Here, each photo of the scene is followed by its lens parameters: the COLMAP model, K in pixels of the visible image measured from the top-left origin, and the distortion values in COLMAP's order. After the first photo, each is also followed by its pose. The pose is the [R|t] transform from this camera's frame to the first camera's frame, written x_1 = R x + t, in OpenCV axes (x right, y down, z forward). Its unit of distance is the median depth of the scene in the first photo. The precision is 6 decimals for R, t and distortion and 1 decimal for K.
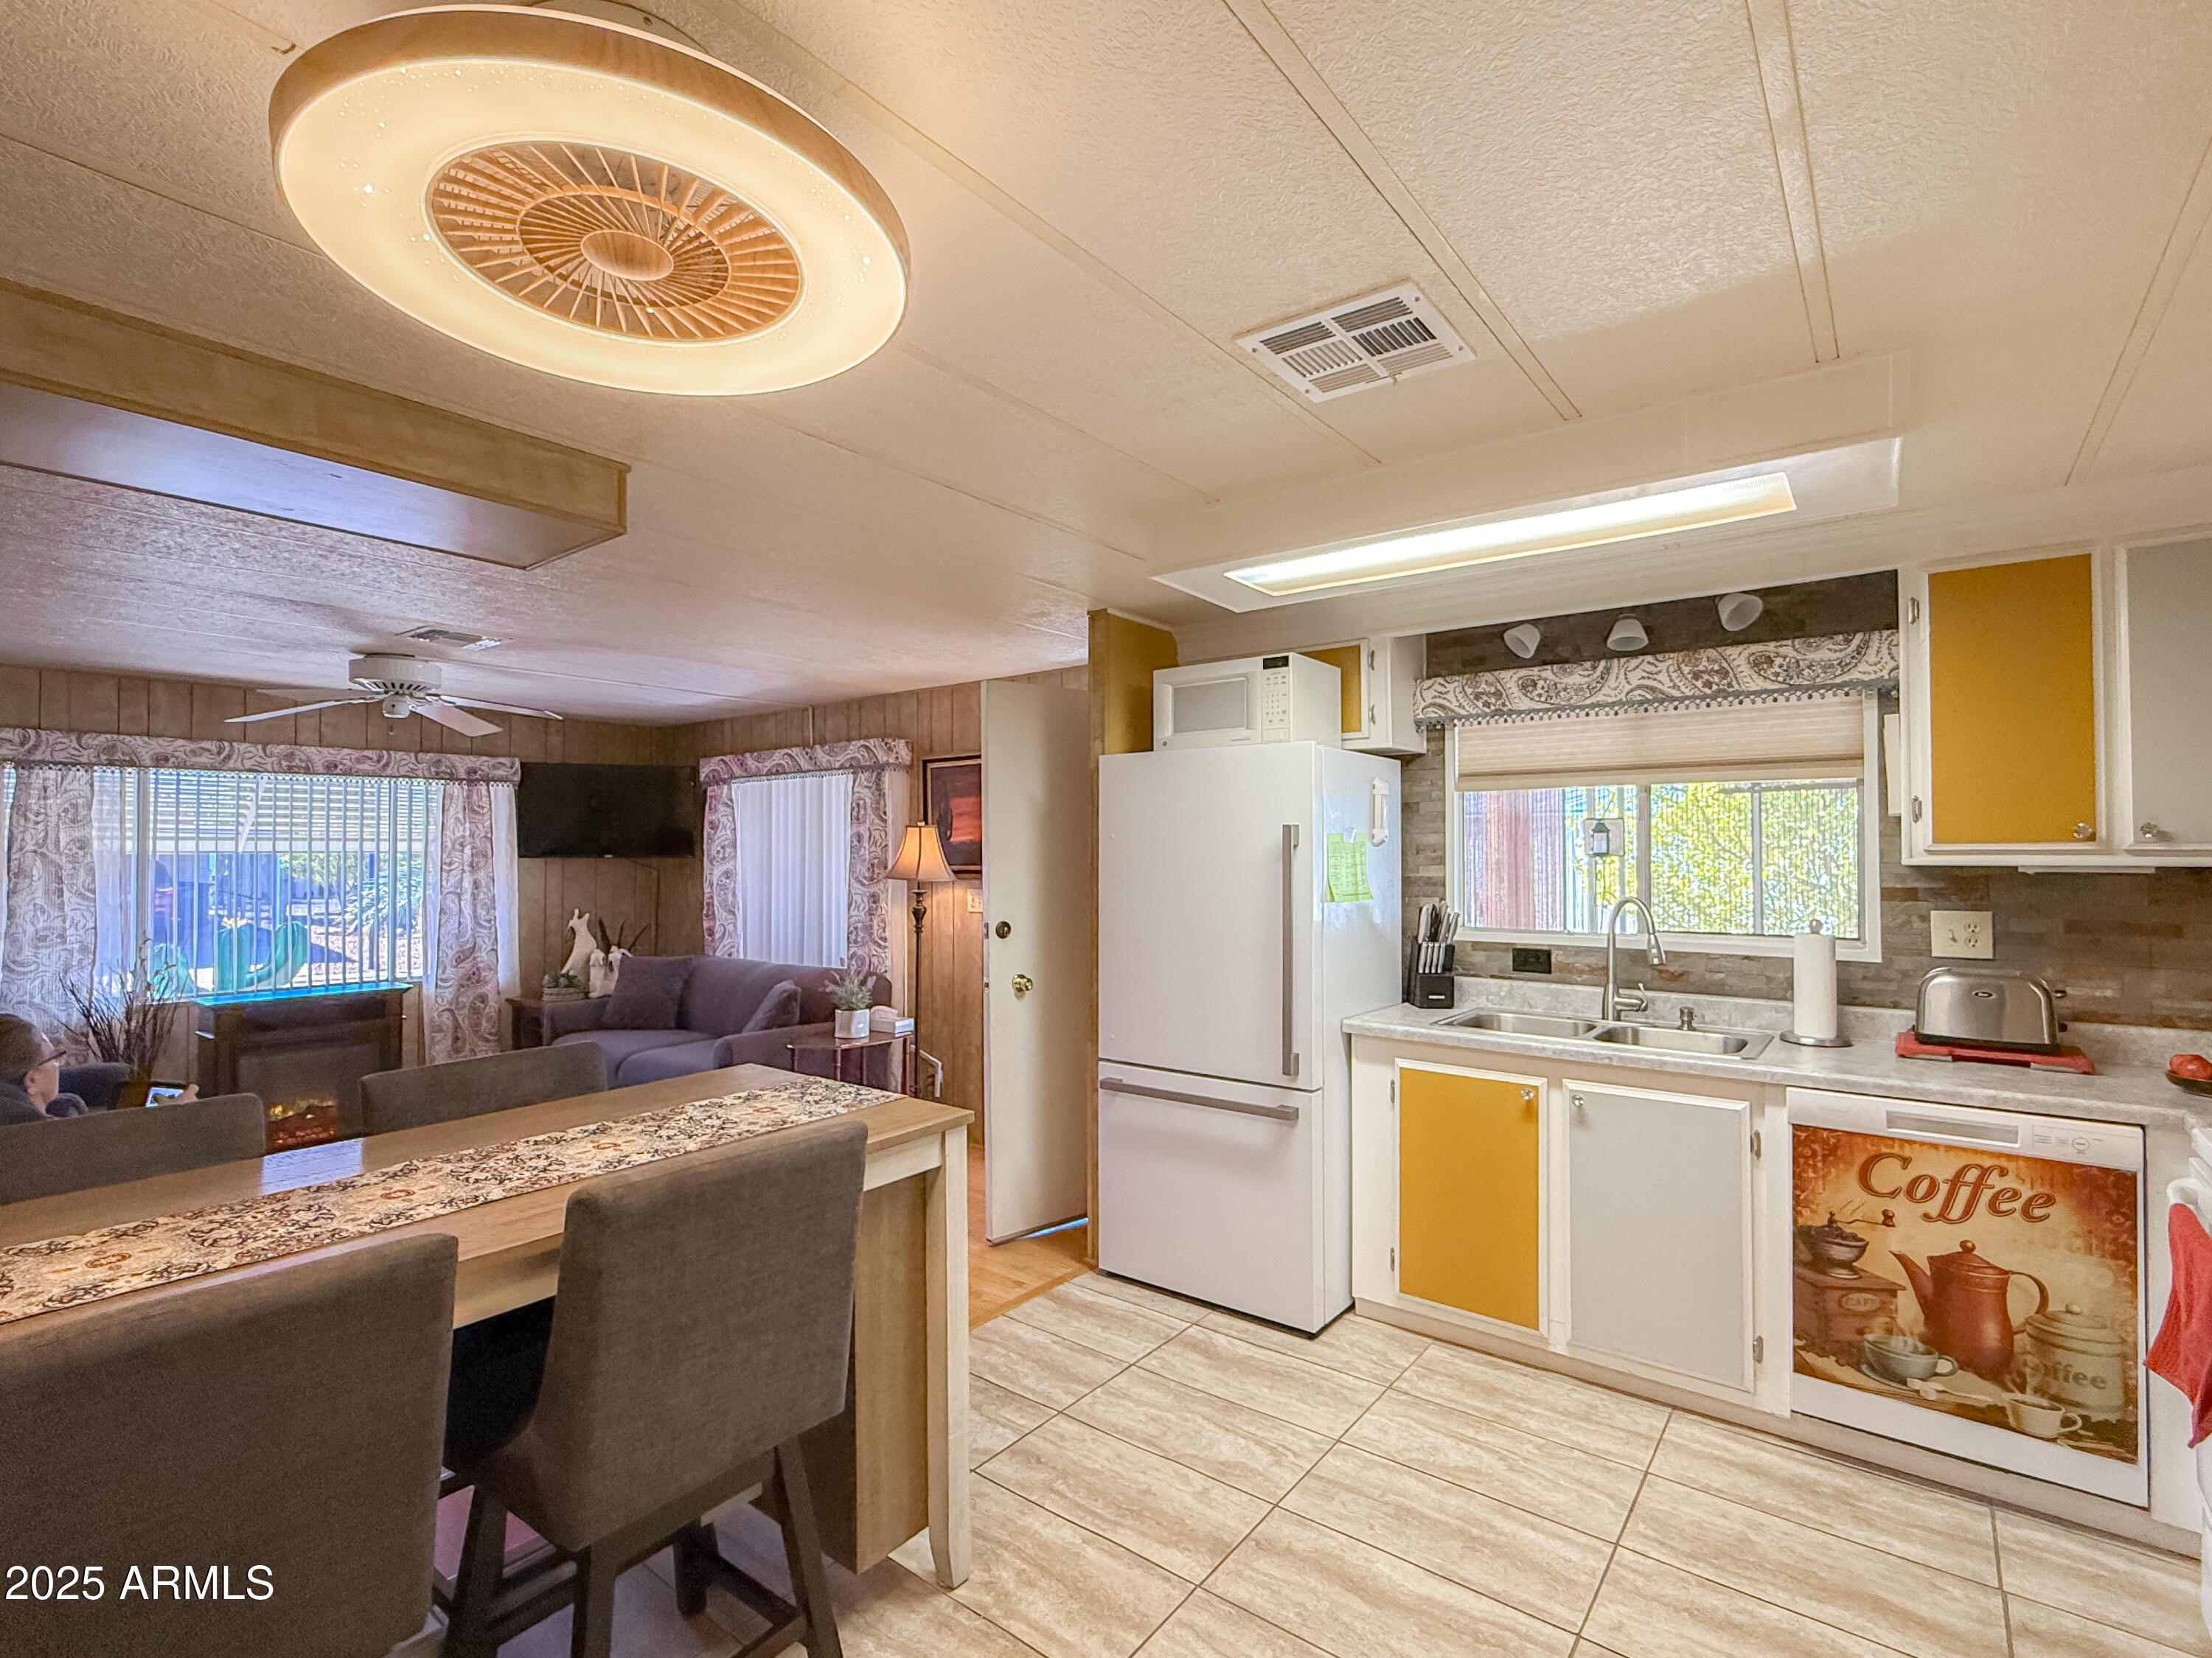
lens RADIAL K [[1034.2, 0, 1105.5], [0, 1034.2, 833.9], [0, 0, 1]] dist [-0.000792, -0.000558]
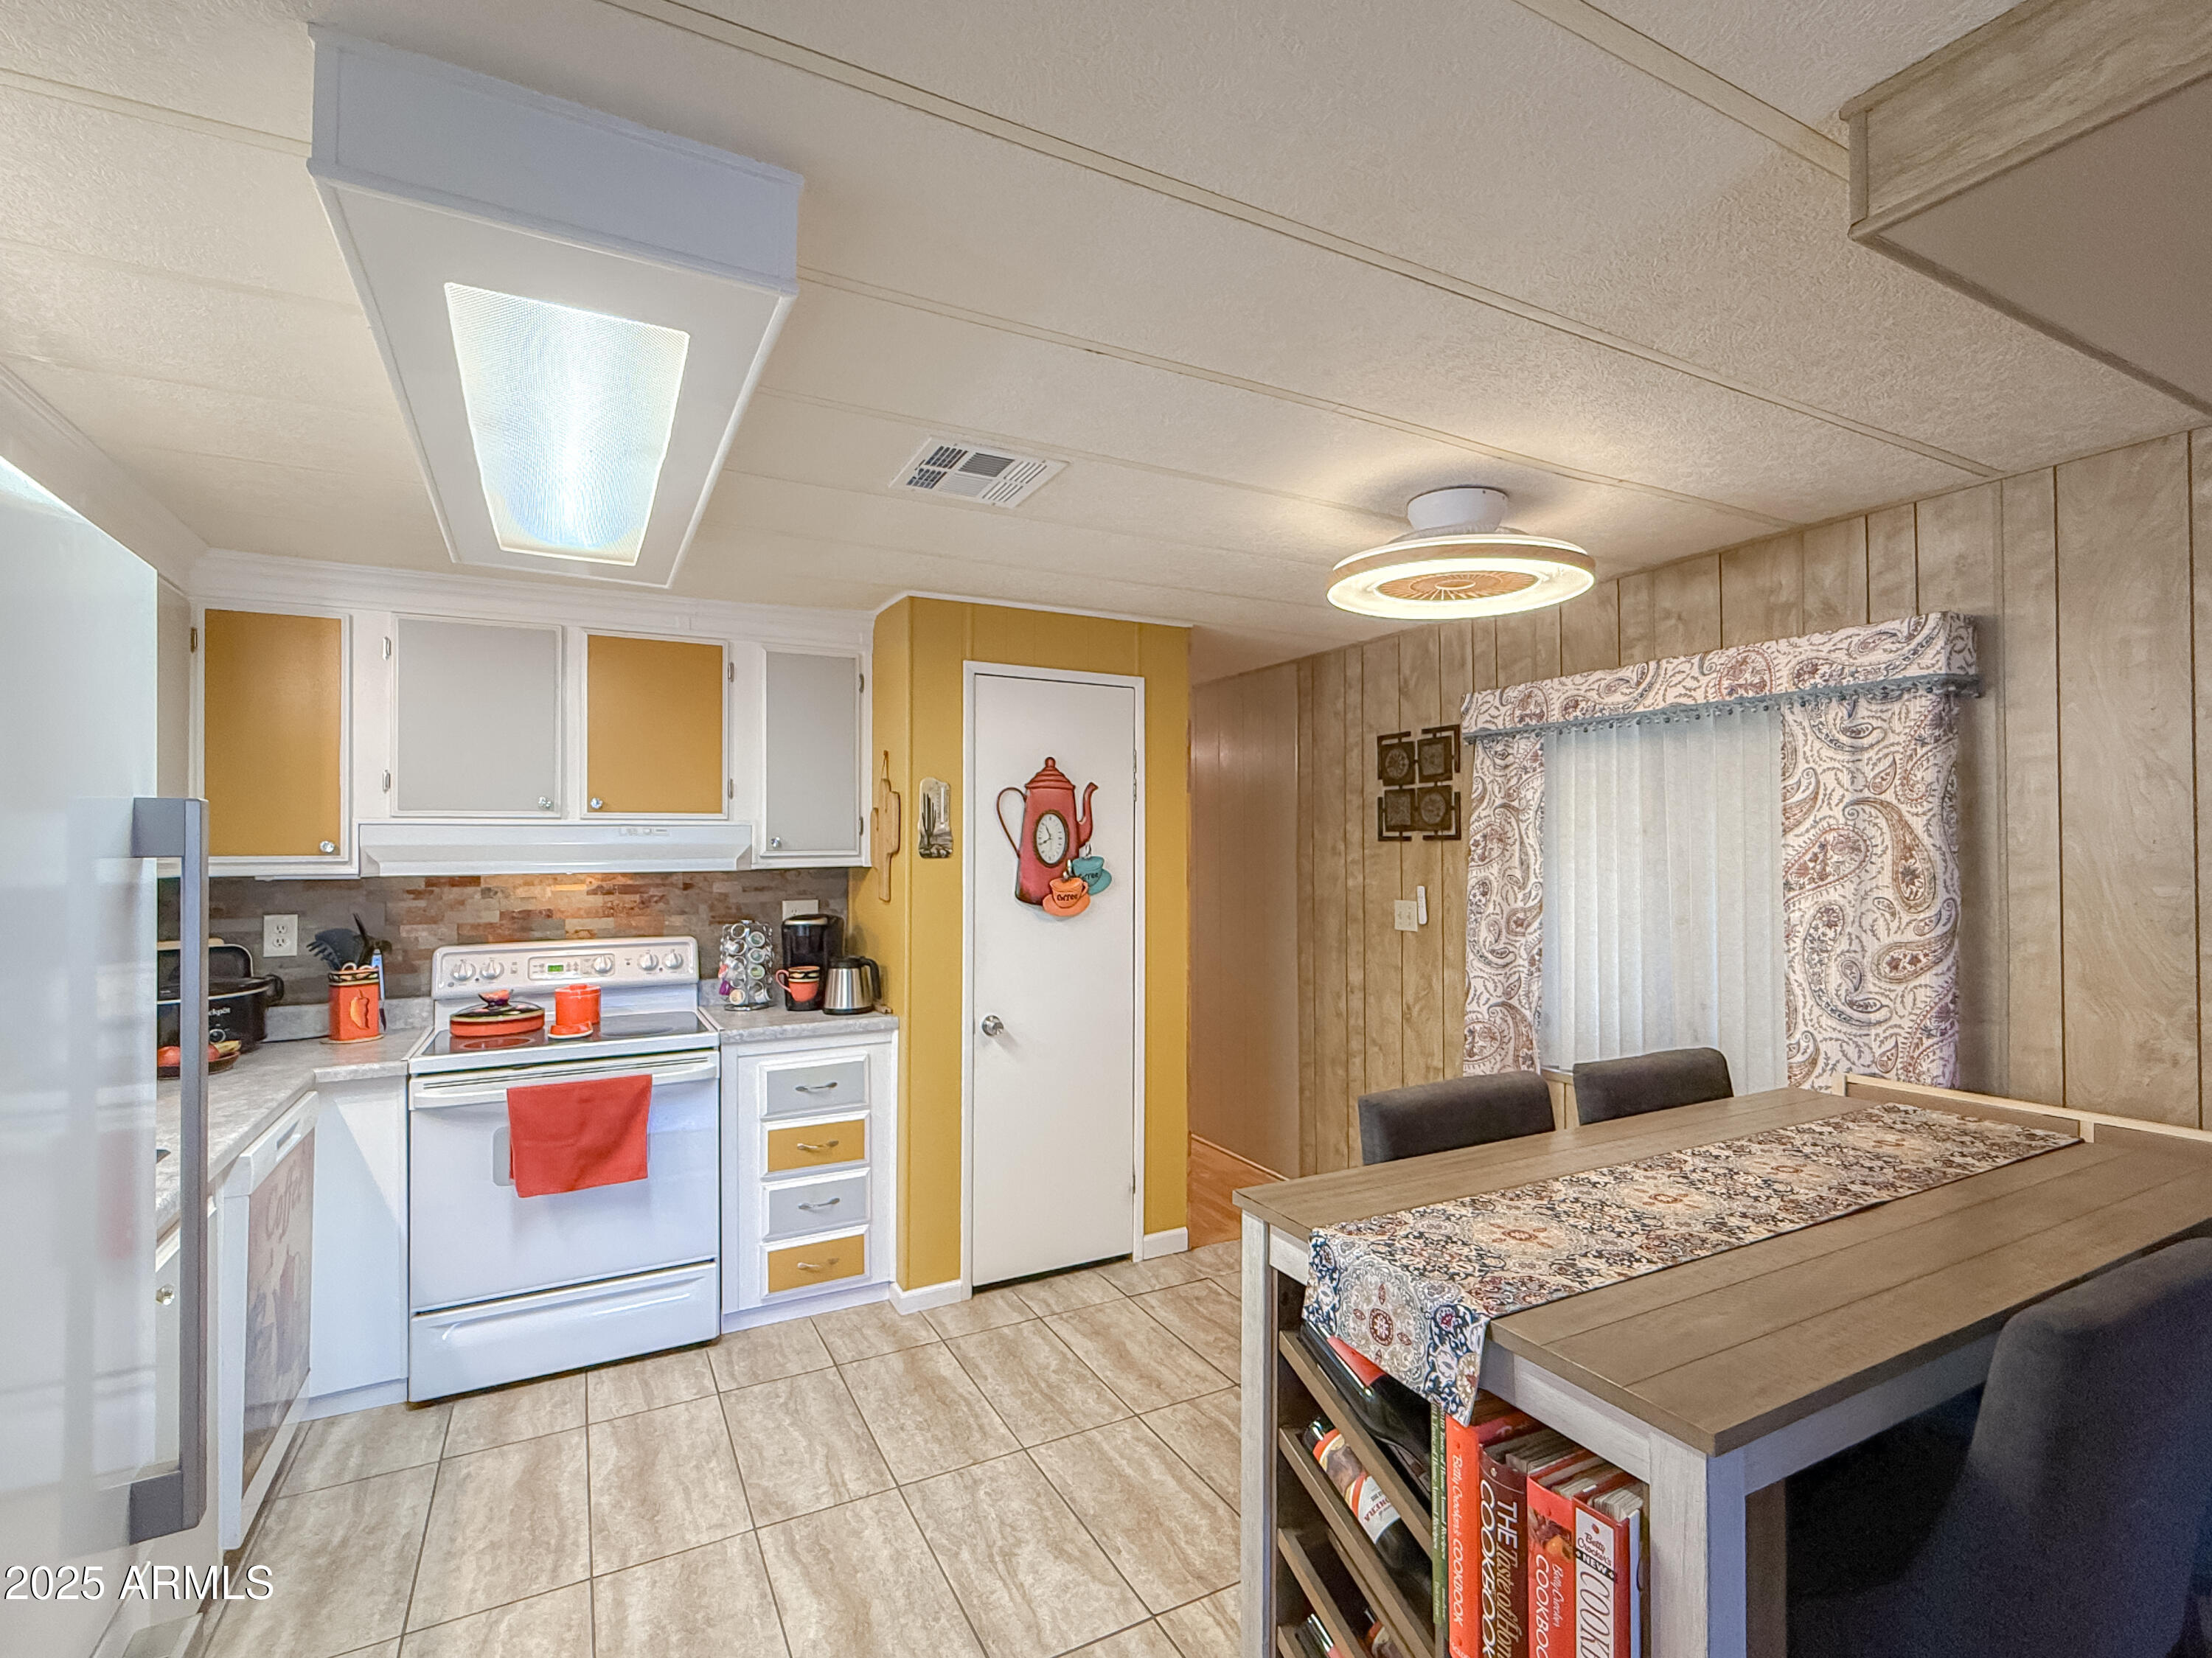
lens RADIAL K [[1028.0, 0, 1106.0], [0, 1028.0, 829.0], [0, 0, 1]] dist [-0.002006, -0.000109]
pose [[-0.909558, 0.014794, 0.415313, -0.246898], [-0.000093, 0.999359, -0.035801, 0.012731], [-0.415576, -0.032602, -0.908974, 1.179392]]
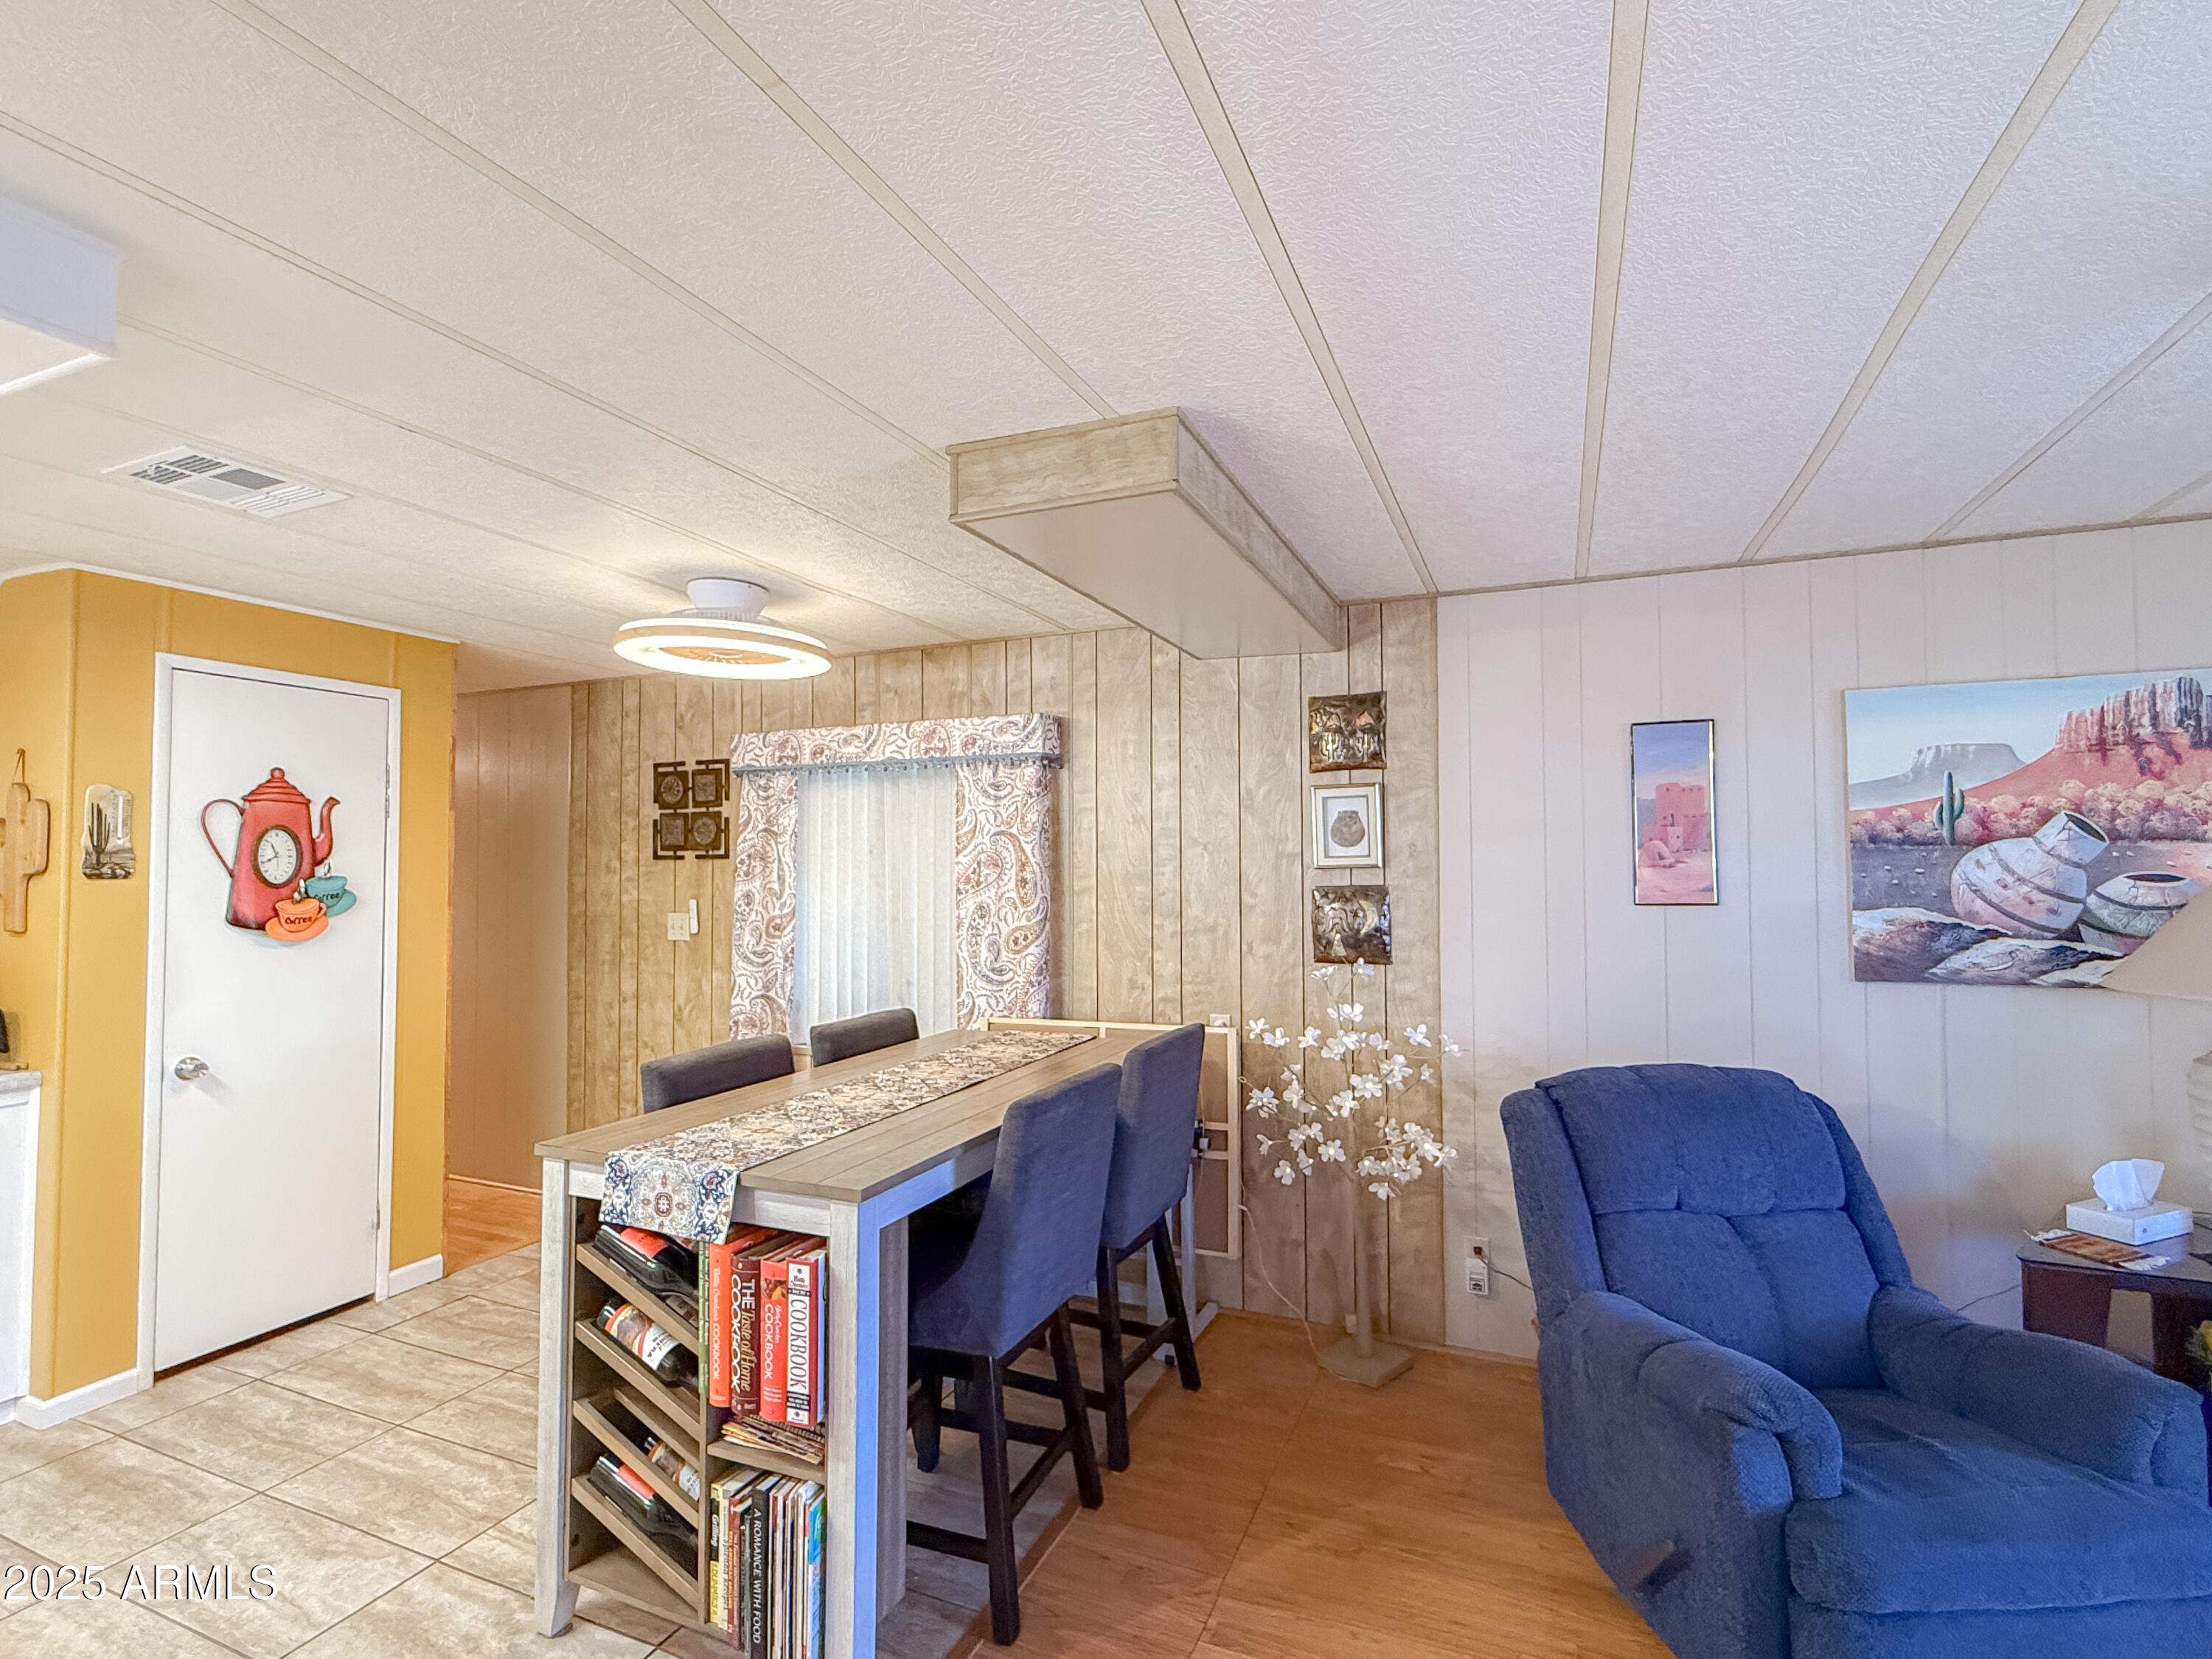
lens RADIAL K [[1043.4, 0, 1110.8], [0, 1043.4, 835.1], [0, 0, 1]] dist [0.000047, 0.001216]
pose [[-0.968457, 0.003251, -0.249159, -0.272758], [0.014355, 0.998982, -0.042765, 0.018102], [0.248766, -0.044992, -0.967518, 1.402822]]
